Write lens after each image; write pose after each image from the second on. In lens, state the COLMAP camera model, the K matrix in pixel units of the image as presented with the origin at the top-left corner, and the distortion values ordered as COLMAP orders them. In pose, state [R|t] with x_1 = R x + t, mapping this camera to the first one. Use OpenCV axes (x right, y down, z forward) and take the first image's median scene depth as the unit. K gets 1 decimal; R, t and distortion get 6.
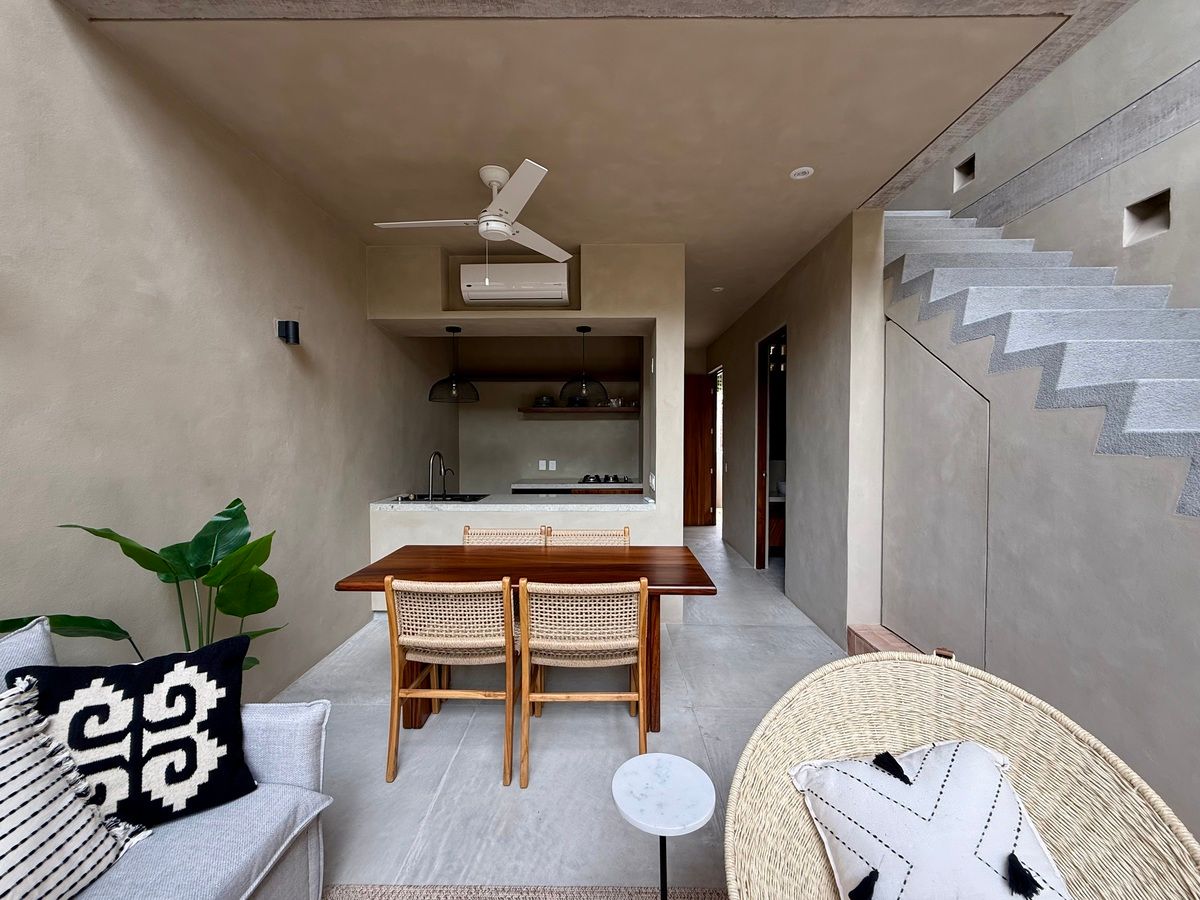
lens RADIAL K [[478.9, 0, 598.1], [0, 478.9, 450.3], [0, 0, 1]] dist [0.001253, -0.000377]
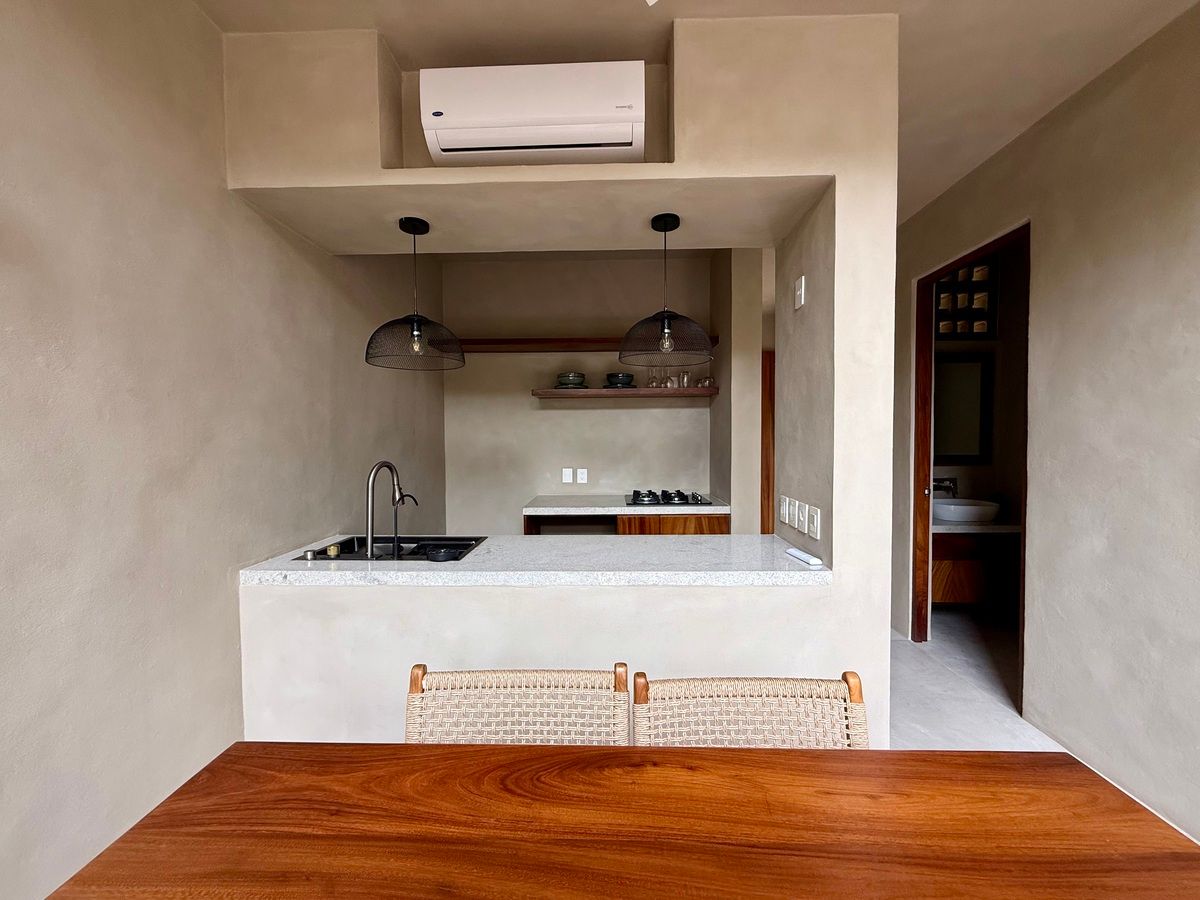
lens RADIAL K [[477.1, 0, 596.5], [0, 477.1, 449.8], [0, 0, 1]] dist [0.000546, -0.000019]
pose [[0.999913, -0.005560, -0.011955, -0.147689], [0.005573, 0.999984, 0.001055, -0.013573], [0.011949, -0.001122, 0.999928, 0.720530]]
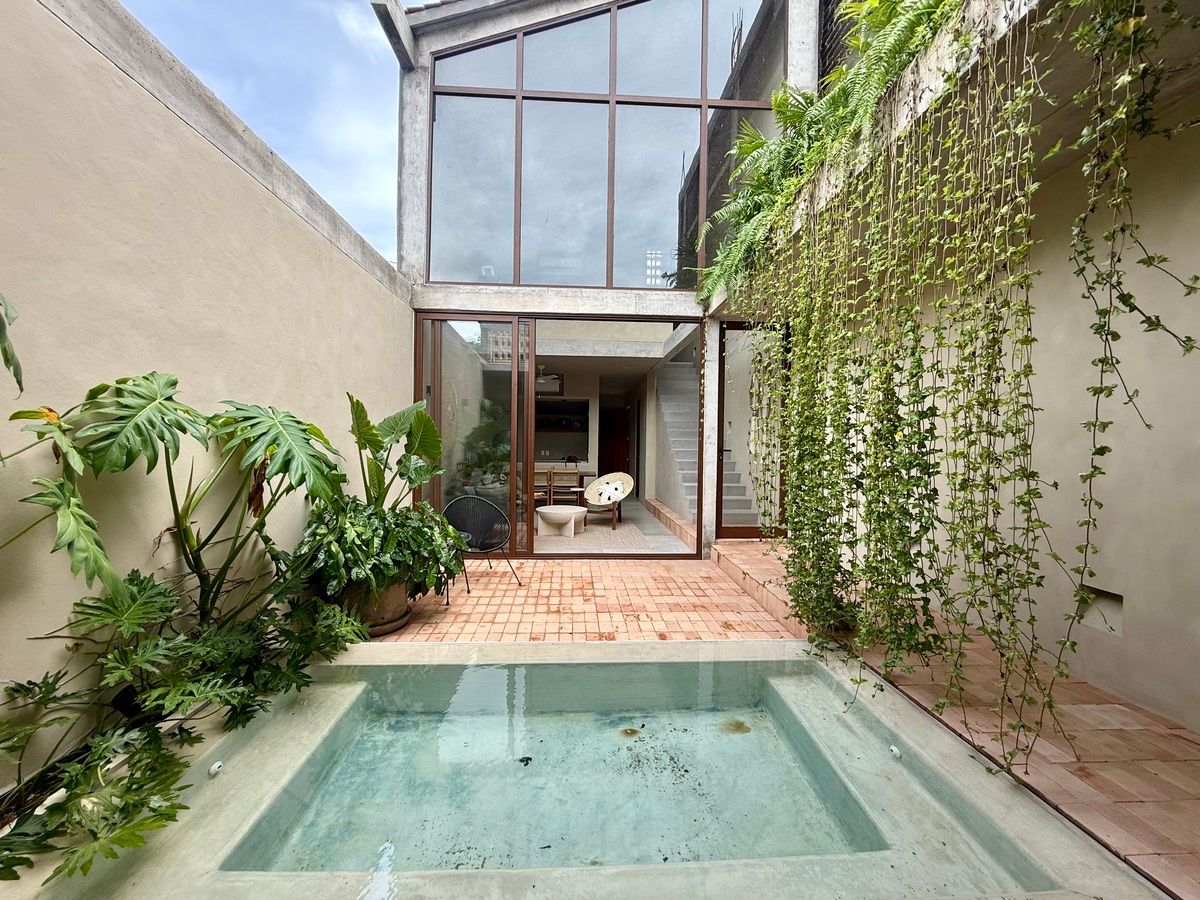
lens RADIAL K [[477.1, 0, 596.5], [0, 477.1, 449.8], [0, 0, 1]] dist [0.000546, -0.000019]
pose [[0.998150, 0.016075, 0.058628, -0.001120], [-0.015131, 0.999749, -0.016513, 0.110056], [-0.058878, 0.015596, 0.998143, -2.605174]]
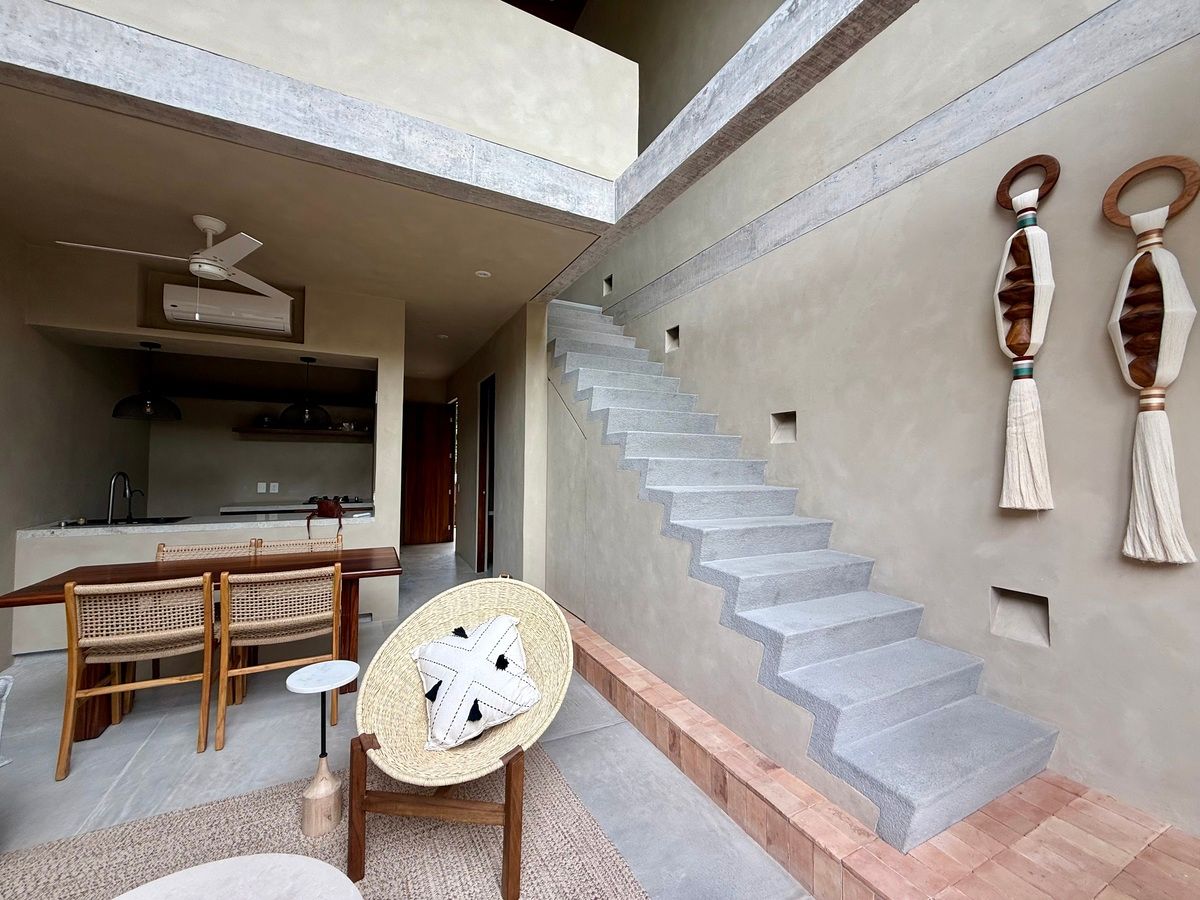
lens RADIAL K [[478.9, 0, 598.1], [0, 478.9, 450.3], [0, 0, 1]] dist [0.001253, -0.000377]
pose [[0.886748, 0.022510, 0.461704, 0.084190], [0.002192, 0.998598, -0.052896, 0.018658], [-0.462247, 0.047918, 0.885455, -0.389038]]
